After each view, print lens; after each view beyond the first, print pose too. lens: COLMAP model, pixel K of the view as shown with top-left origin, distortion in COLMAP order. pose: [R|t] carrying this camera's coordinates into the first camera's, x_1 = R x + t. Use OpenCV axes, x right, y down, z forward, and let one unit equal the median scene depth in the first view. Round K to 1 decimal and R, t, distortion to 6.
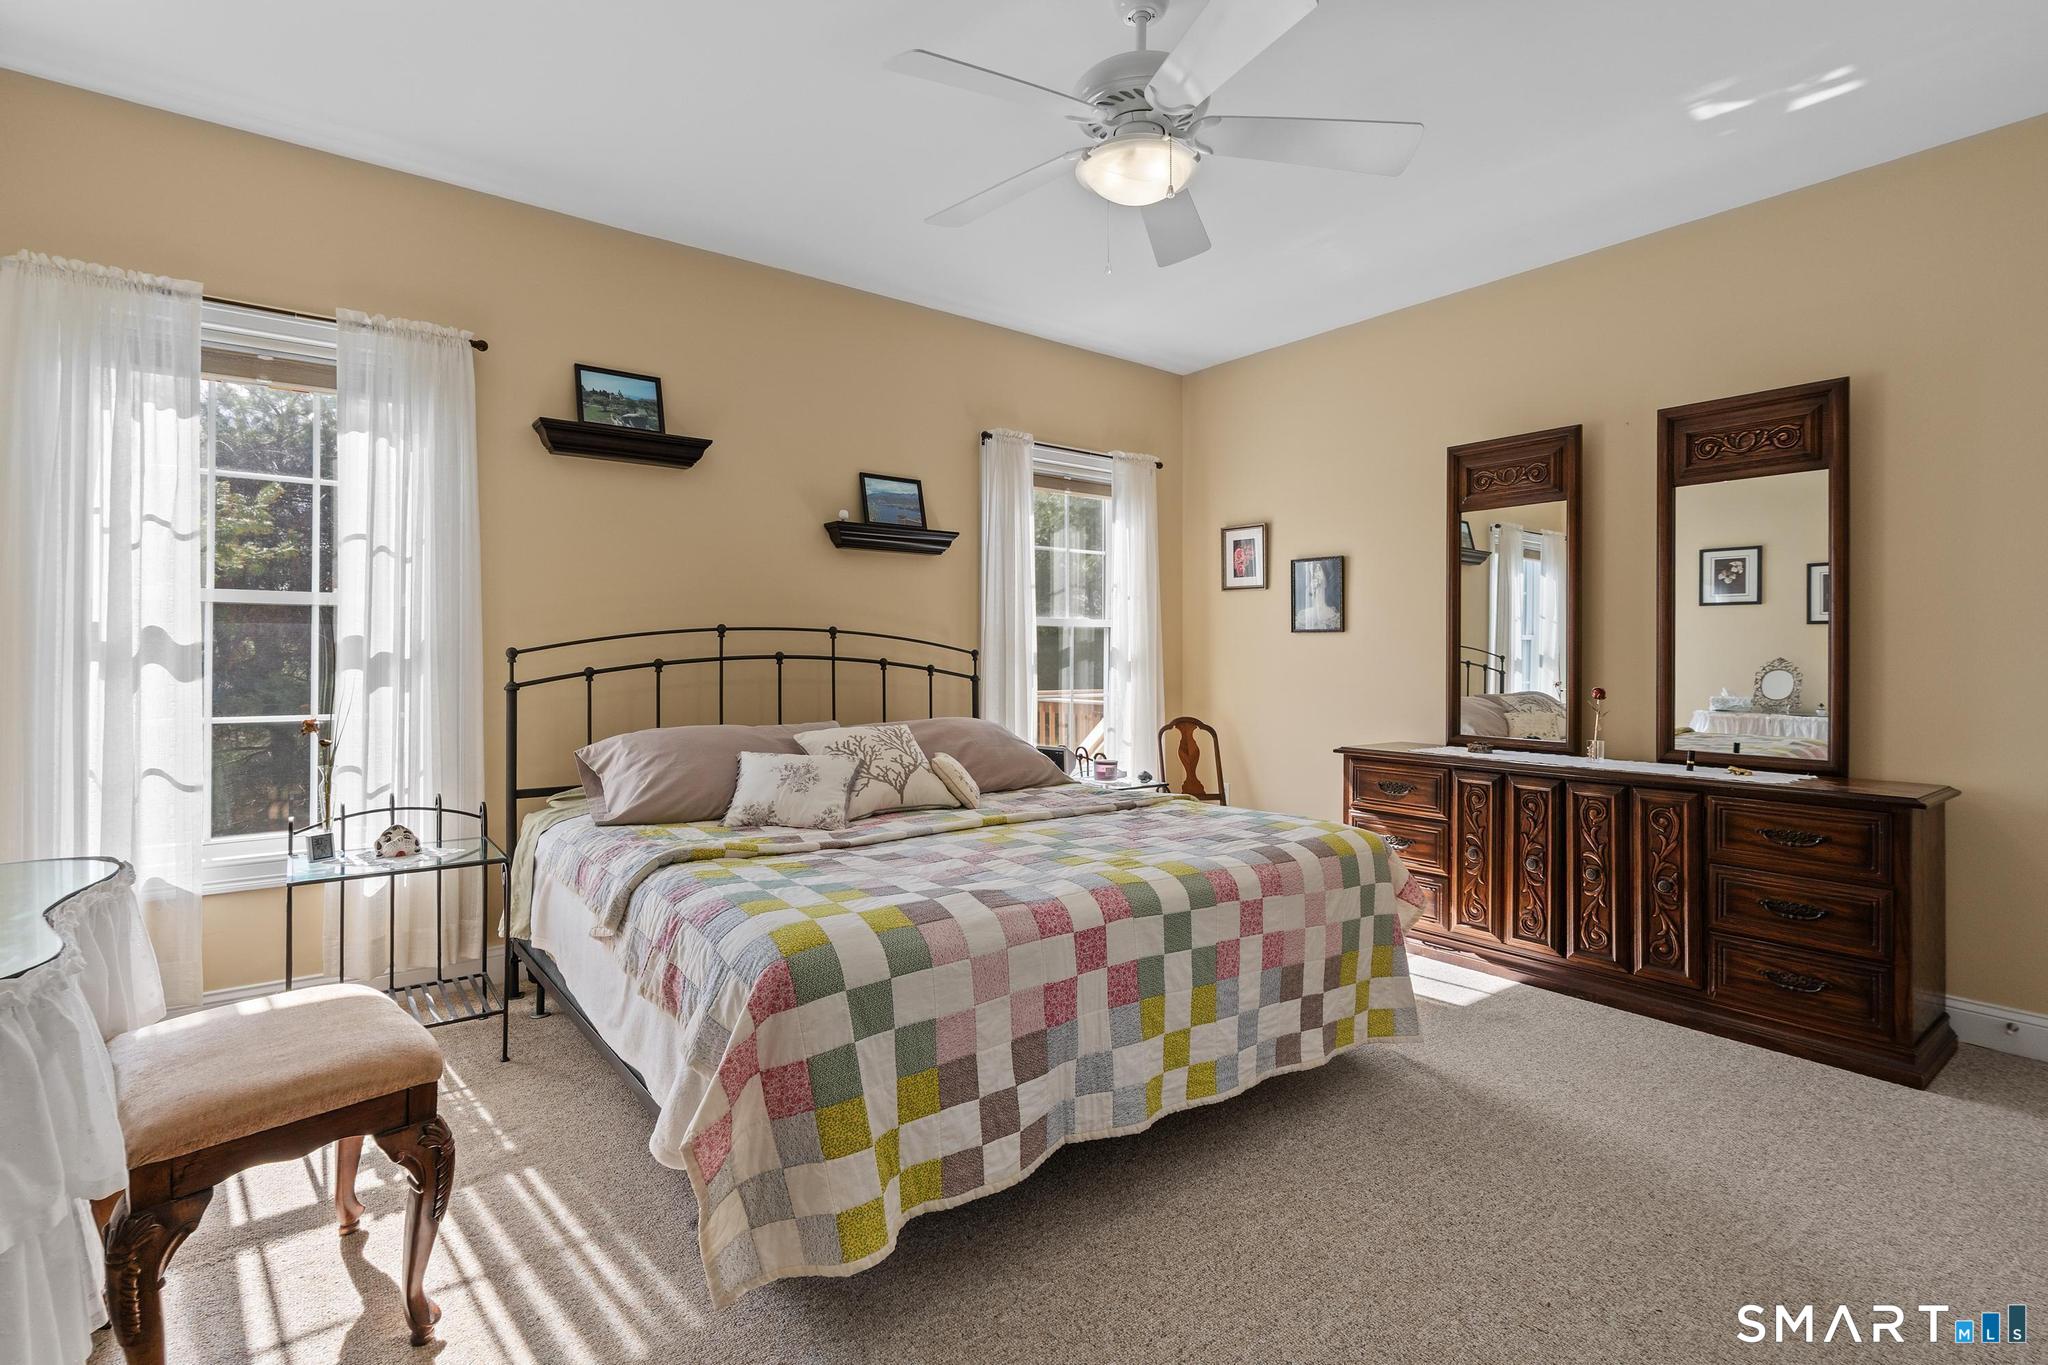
lens RADIAL K [[940.2, 0, 1022.5], [0, 940.2, 649.2], [0, 0, 1]] dist [-0.000346, -0.000045]
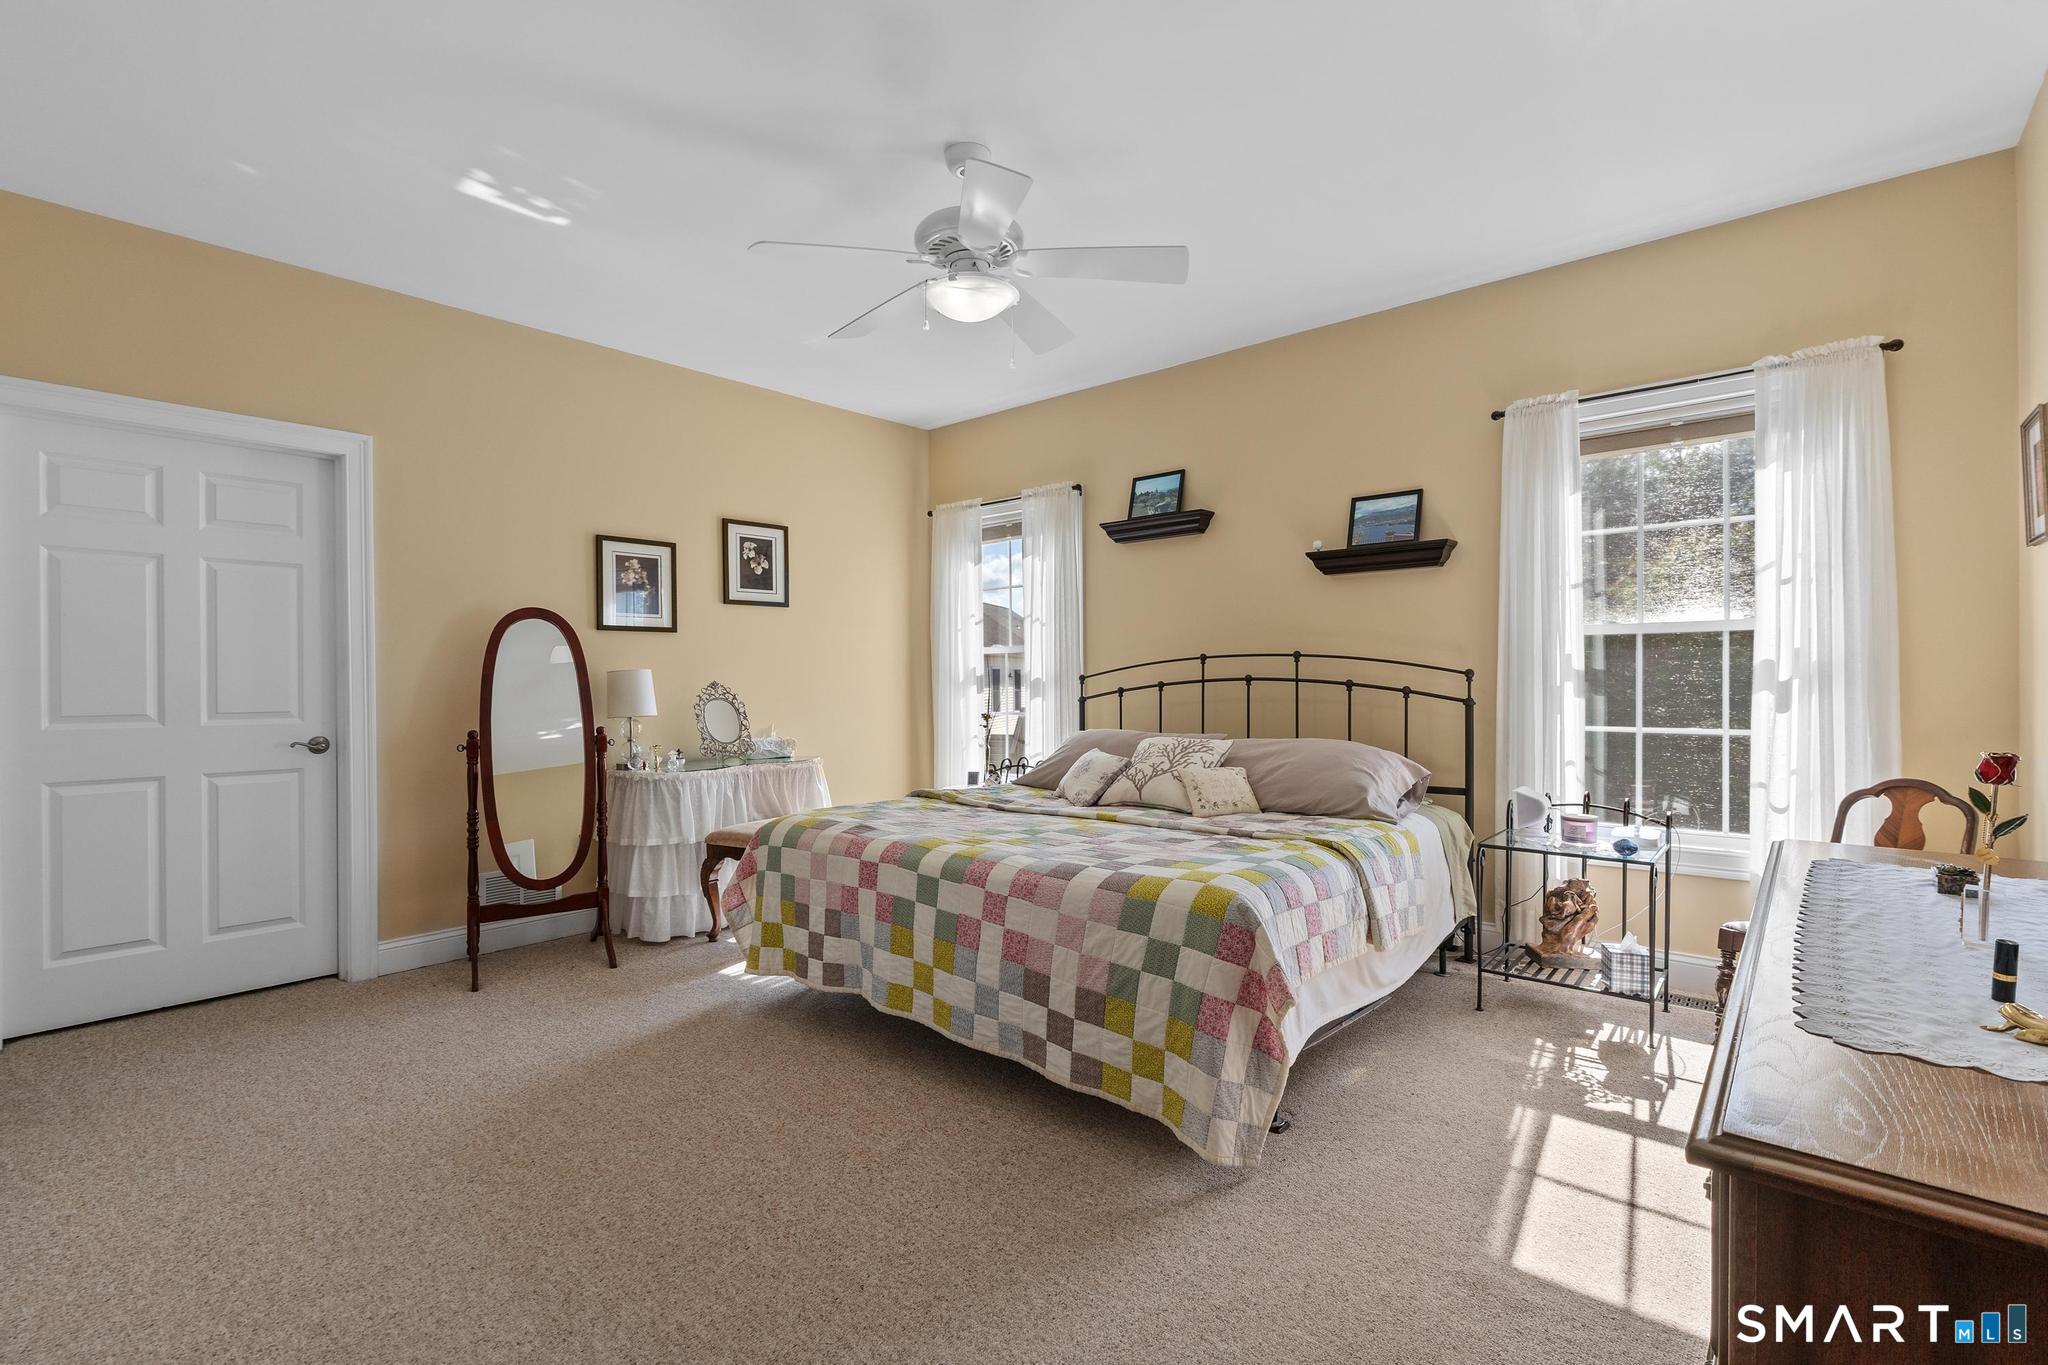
lens RADIAL K [[923.3, 0, 1024.0], [0, 923.3, 682.5], [0, 0, 1]] dist [-0.001475, 0.000057]
pose [[0.214772, 0.000236, -0.976664, 0.898332], [0.014778, 0.999885, 0.003492, 0.004762], [0.976552, -0.015183, 0.214744, 0.531030]]
